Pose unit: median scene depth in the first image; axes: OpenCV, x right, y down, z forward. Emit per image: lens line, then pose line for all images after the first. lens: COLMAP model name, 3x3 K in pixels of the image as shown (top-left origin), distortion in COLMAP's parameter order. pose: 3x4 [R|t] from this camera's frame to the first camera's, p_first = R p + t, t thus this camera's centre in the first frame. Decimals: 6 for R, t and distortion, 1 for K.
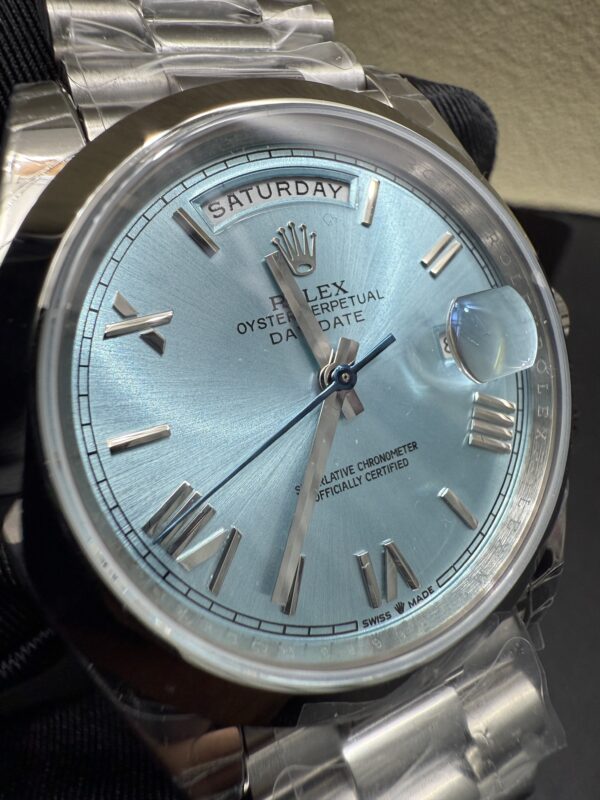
lens RADIAL K [[564.6, 0, 300.0], [0, 564.6, 400.0], [0, 0, 1]] dist [0.007459, 0.001075]
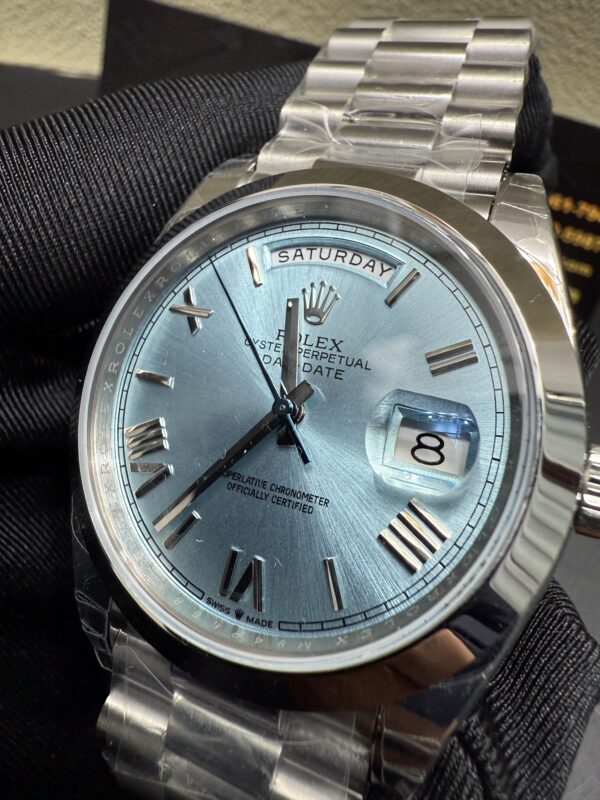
lens RADIAL K [[564.6, 0, 300.0], [0, 564.6, 400.0], [0, 0, 1]] dist [0.007459, 0.001075]
pose [[0.615988, 0.404234, -0.676131, 0.858643], [-0.469125, 0.877747, 0.097377, -0.180238], [0.632835, 0.257207, 0.730318, 0.140772]]
